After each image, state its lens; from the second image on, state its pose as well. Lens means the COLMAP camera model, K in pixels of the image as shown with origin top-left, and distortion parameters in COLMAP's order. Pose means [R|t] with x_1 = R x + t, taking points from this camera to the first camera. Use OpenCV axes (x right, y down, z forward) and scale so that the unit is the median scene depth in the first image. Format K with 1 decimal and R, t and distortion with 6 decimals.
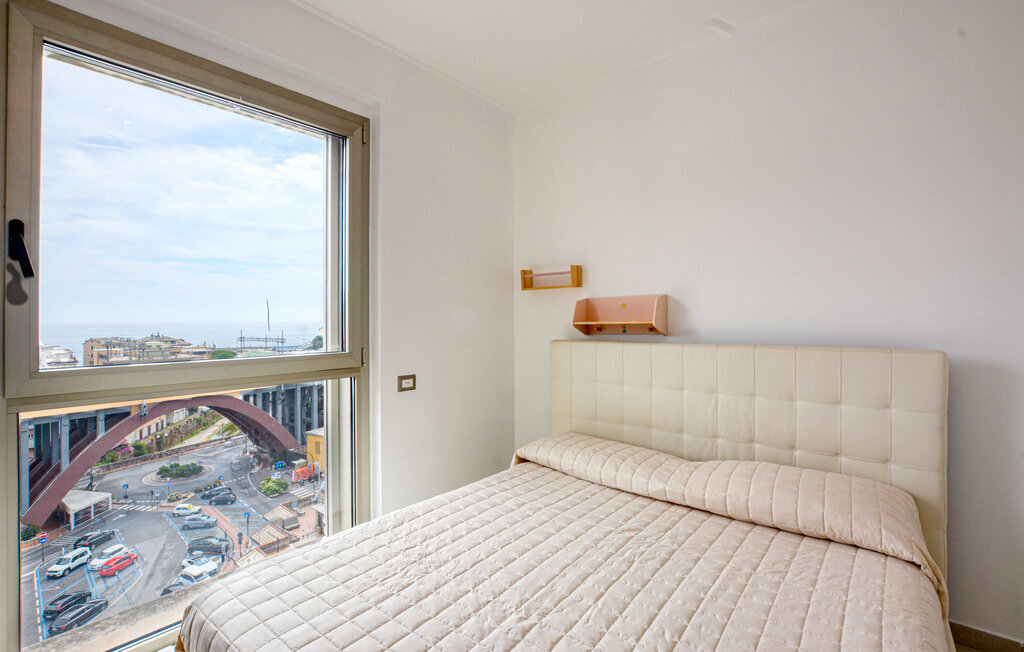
lens RADIAL K [[458.8, 0, 509.9], [0, 458.8, 318.0], [0, 0, 1]] dist [-0.041449, 0.006435]
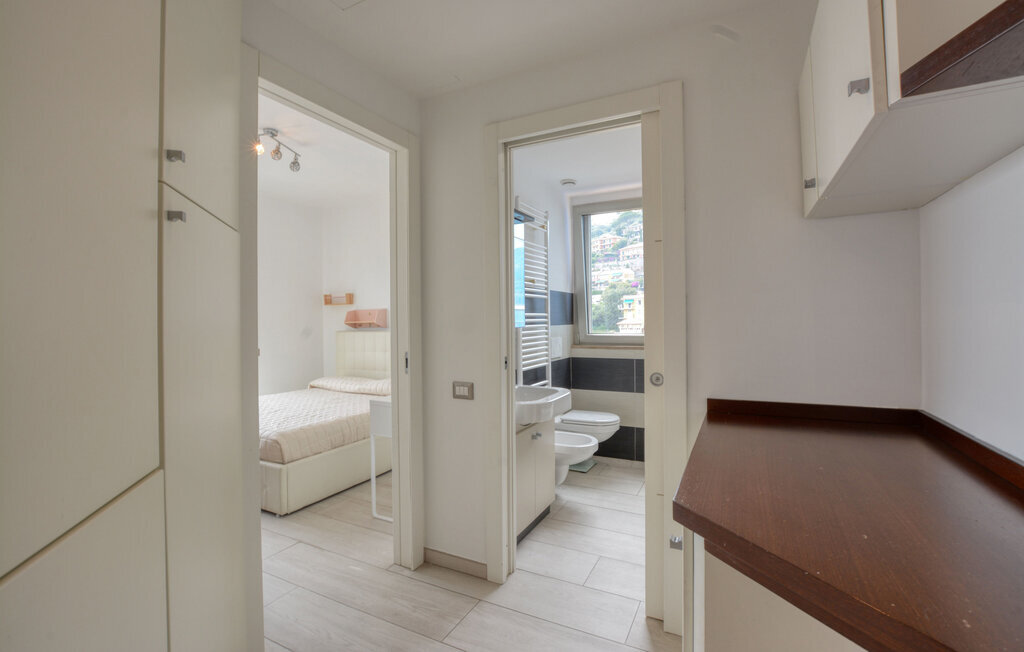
lens RADIAL K [[458.8, 0, 509.9], [0, 458.8, 318.0], [0, 0, 1]] dist [-0.041449, 0.006435]
pose [[0.979123, -0.007507, 0.203128, 0.433541], [0.008472, 0.999957, -0.003884, 0.005695], [-0.203090, 0.005524, 0.979144, -1.096807]]
